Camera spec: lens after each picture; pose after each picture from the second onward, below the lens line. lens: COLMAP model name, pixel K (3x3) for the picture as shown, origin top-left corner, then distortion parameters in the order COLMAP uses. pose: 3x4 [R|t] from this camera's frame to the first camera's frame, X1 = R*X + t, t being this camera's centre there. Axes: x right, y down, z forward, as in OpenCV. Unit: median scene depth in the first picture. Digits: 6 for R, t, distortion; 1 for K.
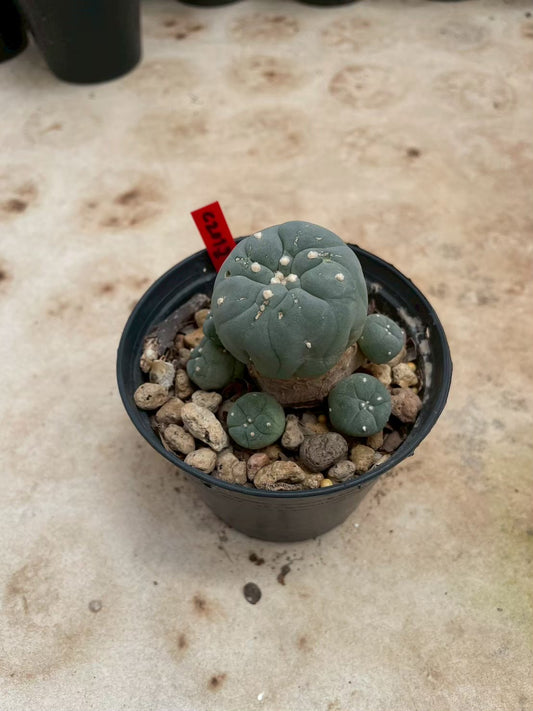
lens RADIAL K [[547.4, 0, 265.6], [0, 547.4, 353.9], [0, 0, 1]] dist [0.053172, -0.106545]
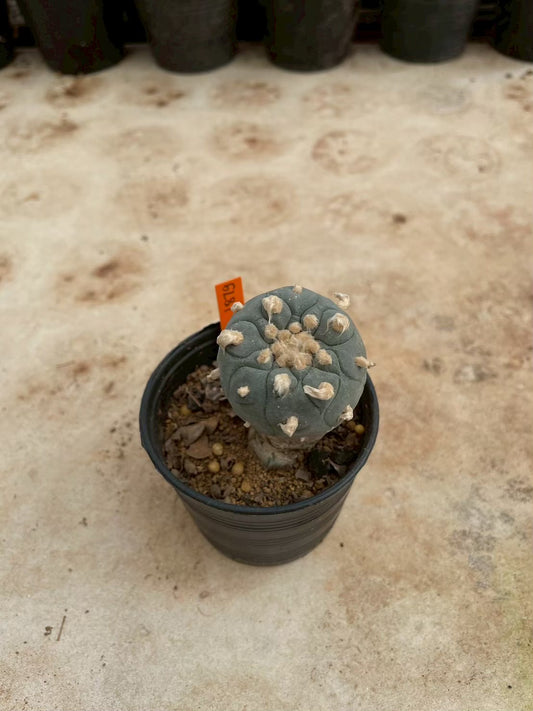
lens RADIAL K [[547.4, 0, 261.0], [0, 547.4, 352.6], [0, 0, 1]] dist [0.053172, -0.106545]
pose [[0.999746, -0.018471, 0.012898, 0.005537], [0.019447, 0.996588, -0.080218, -0.057971], [-0.011373, 0.080449, 0.996694, 0.050880]]
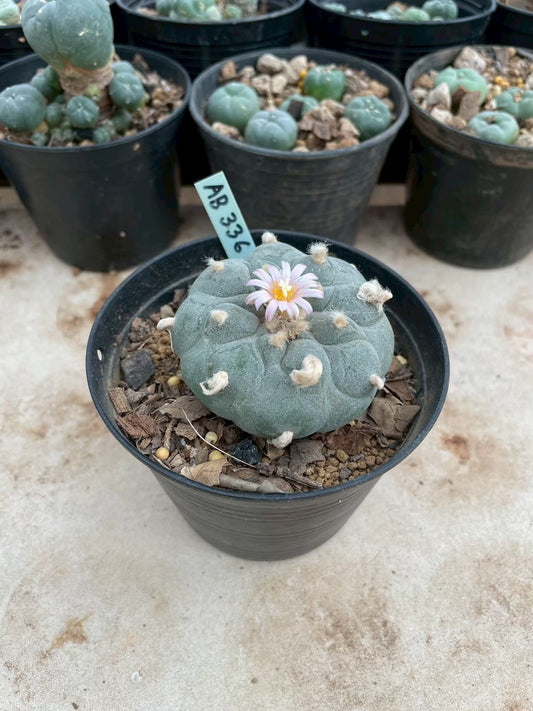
lens RADIAL K [[547.4, 0, 264.5], [0, 547.4, 354.3], [0, 0, 1]] dist [0.053172, -0.106545]
pose [[0.994238, -0.053018, 0.093164, -0.283808], [0.061837, 0.993604, -0.094482, -0.680647], [-0.087559, 0.099699, 0.991158, 0.563668]]
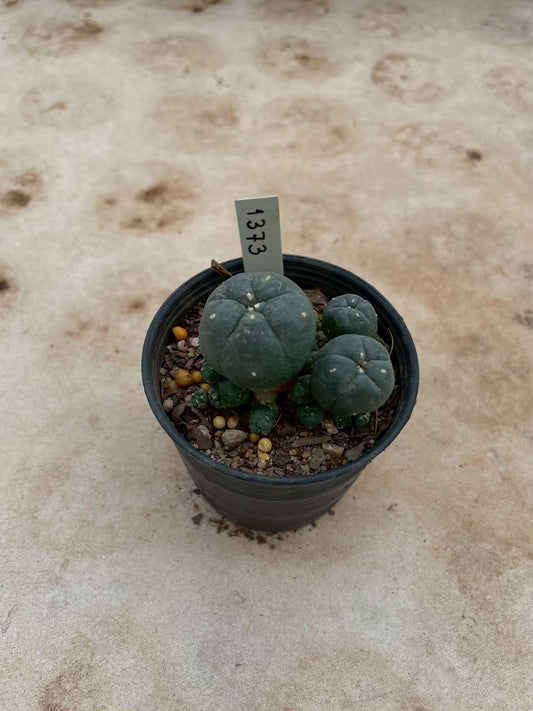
lens RADIAL K [[547.4, 0, 259.5], [0, 547.4, 352.7], [0, 0, 1]] dist [0.053172, -0.106545]
pose [[0.997484, 0.019927, 0.068035, -0.138896], [-0.021082, 0.999645, 0.016304, -0.056368], [-0.067686, -0.017697, 0.997550, 0.136810]]
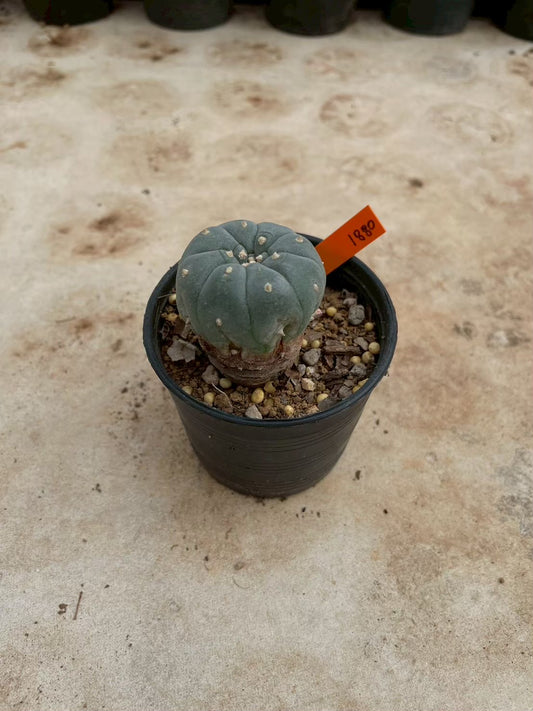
lens RADIAL K [[547.4, 0, 260.8], [0, 547.4, 353.8], [0, 0, 1]] dist [0.053172, -0.106545]
pose [[0.995885, 0.000142, 0.090624, -0.083509], [0.006222, 0.997532, -0.069936, -0.012608], [-0.090410, 0.070212, 0.993427, 0.120436]]
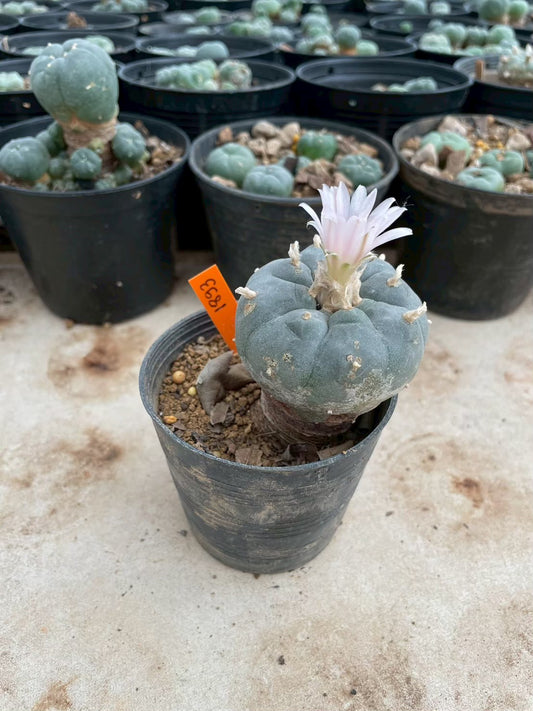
lens RADIAL K [[547.4, 0, 263.9], [0, 547.4, 357.4], [0, 0, 1]] dist [0.053172, -0.106545]
pose [[0.990494, -0.043448, 0.130516, -0.306156], [0.075518, 0.964794, -0.251931, -0.622668], [-0.114975, 0.259393, 0.958904, 0.594871]]
